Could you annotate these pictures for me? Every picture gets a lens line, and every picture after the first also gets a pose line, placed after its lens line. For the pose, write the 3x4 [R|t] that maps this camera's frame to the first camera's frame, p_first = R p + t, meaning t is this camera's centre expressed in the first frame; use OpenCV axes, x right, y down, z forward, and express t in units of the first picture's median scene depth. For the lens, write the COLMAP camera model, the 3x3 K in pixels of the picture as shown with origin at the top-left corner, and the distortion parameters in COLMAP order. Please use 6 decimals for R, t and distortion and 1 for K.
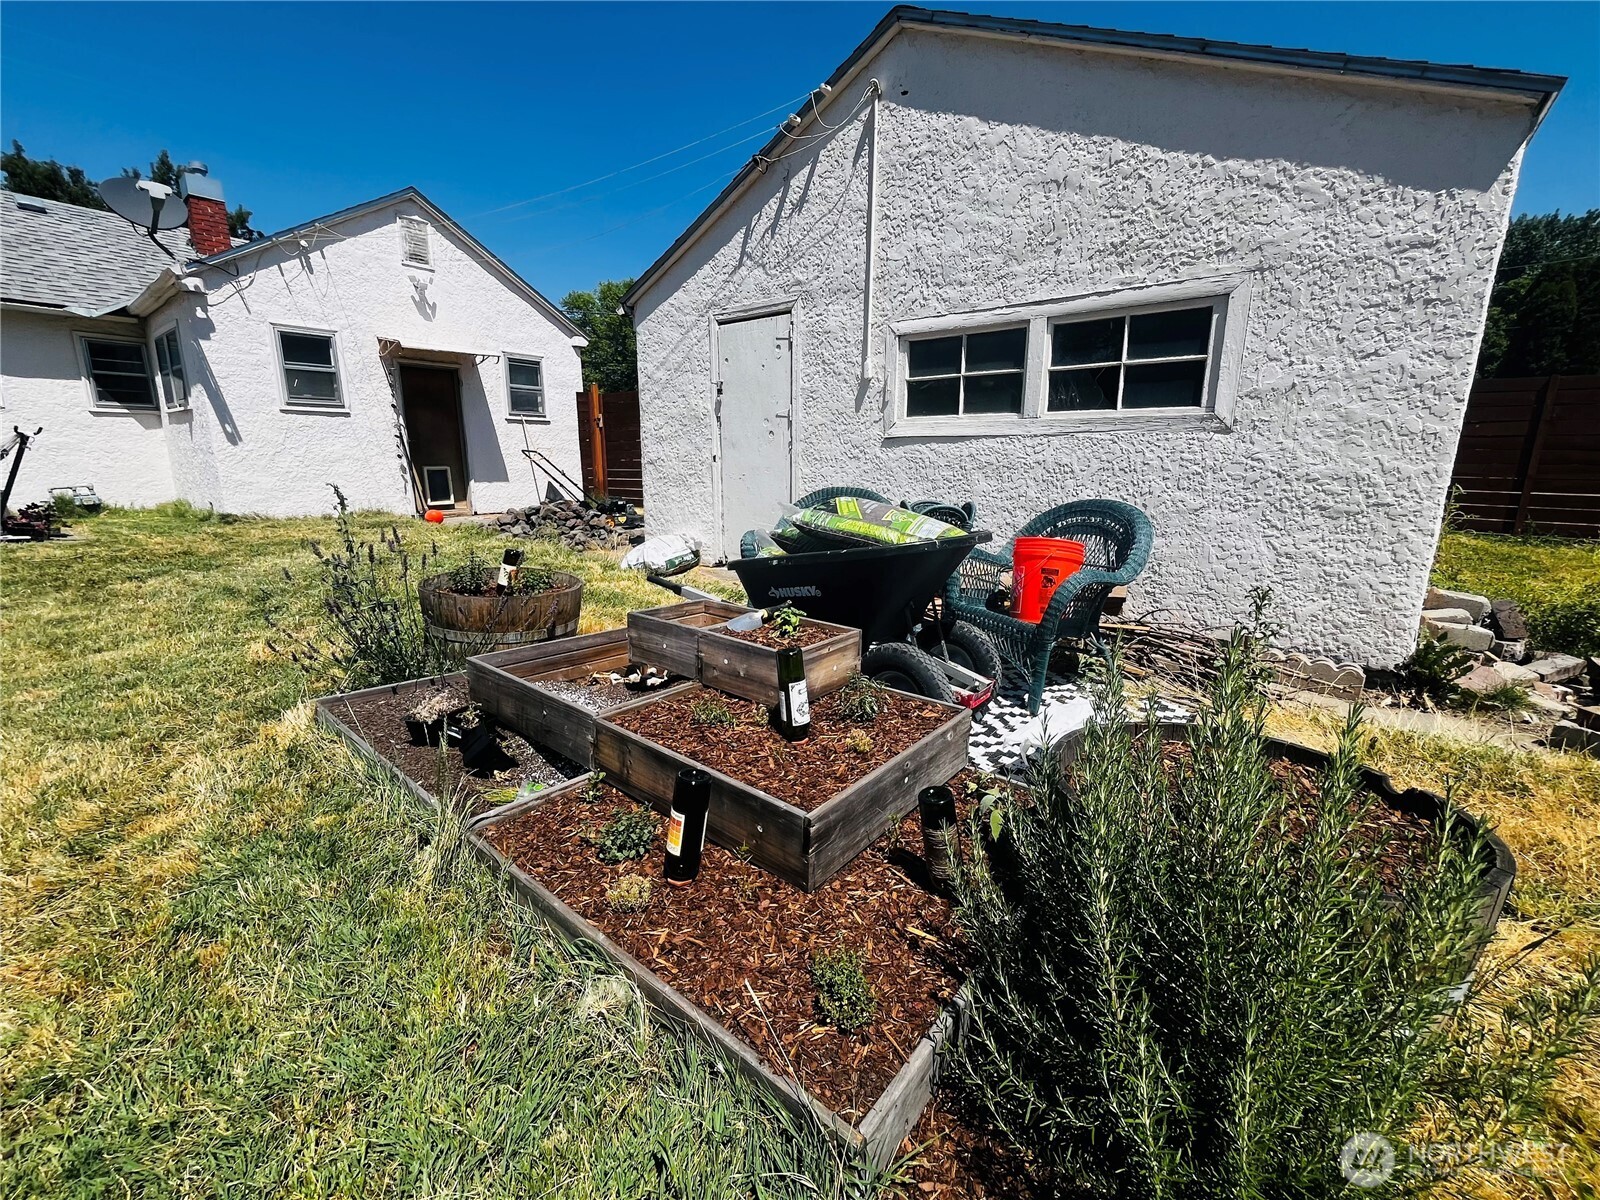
lens RADIAL K [[653.2, 0, 800.1], [0, 653.2, 604.9], [0, 0, 1]] dist [-0.003023, -0.000068]
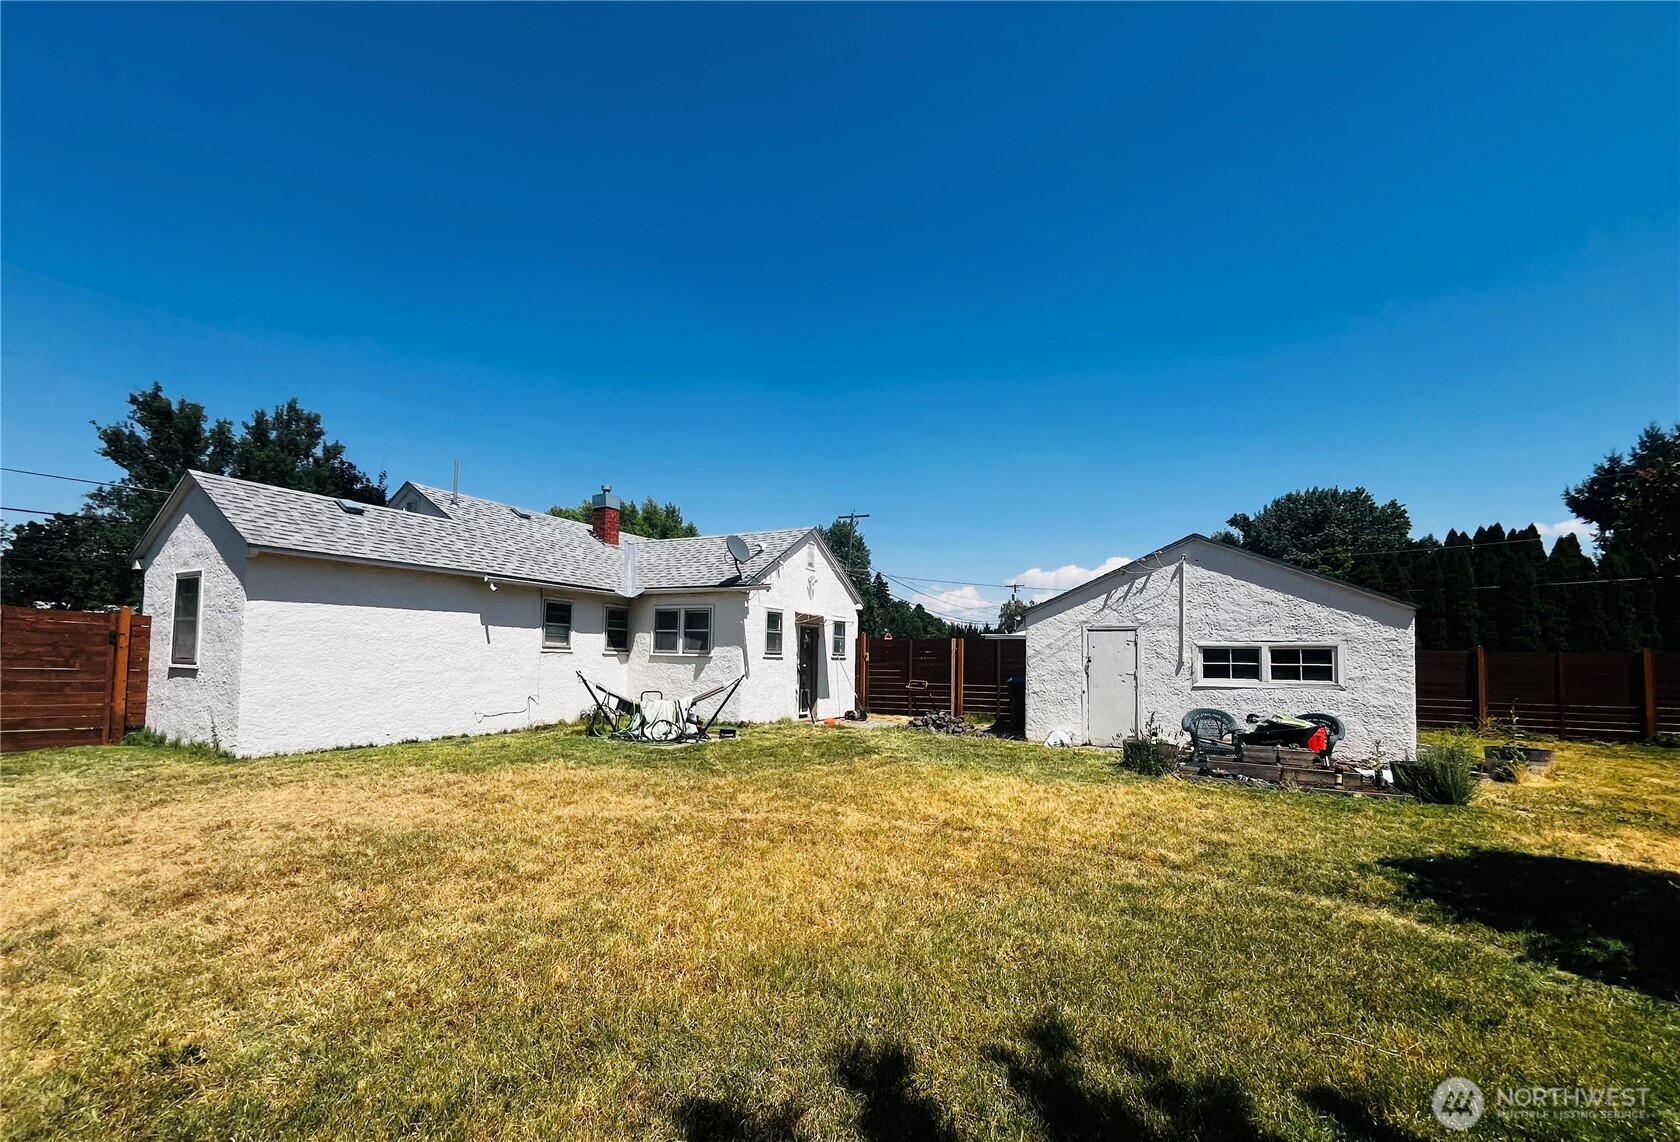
lens RADIAL K [[684.7, 0, 851.9], [0, 684.7, 628.4], [0, 0, 1]] dist [0.002662, 0.000018]
pose [[0.980391, 0.018653, 0.196177, -0.950727], [0.034204, 0.964292, -0.262625, 0.090371], [-0.194071, 0.264185, 0.944745, -0.699626]]
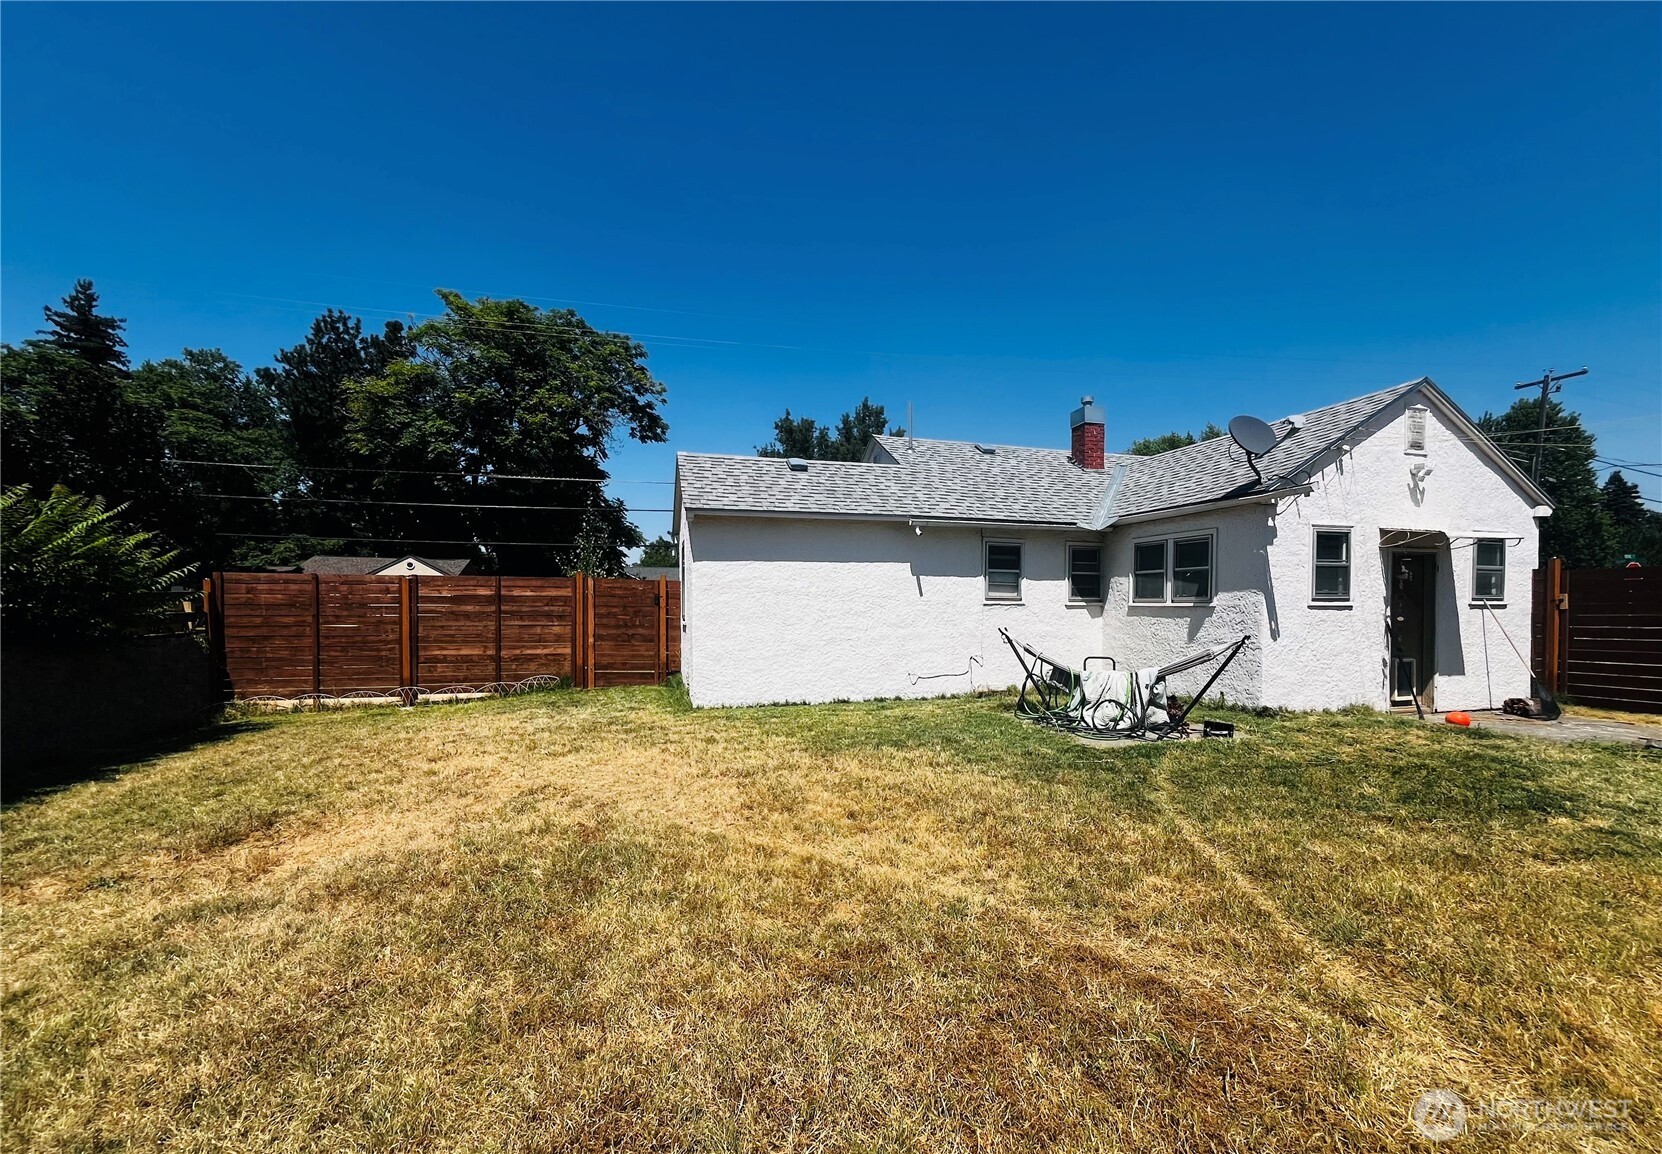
lens RADIAL K [[682.1, 0, 823.4], [0, 682.1, 620.5], [0, 0, 1]] dist [-0.001505, -0.000397]
pose [[0.811045, 0.004474, -0.584967, -0.818413], [-0.125055, 0.978180, -0.165906, -0.009351], [0.571461, 0.207710, 0.793907, -0.269016]]
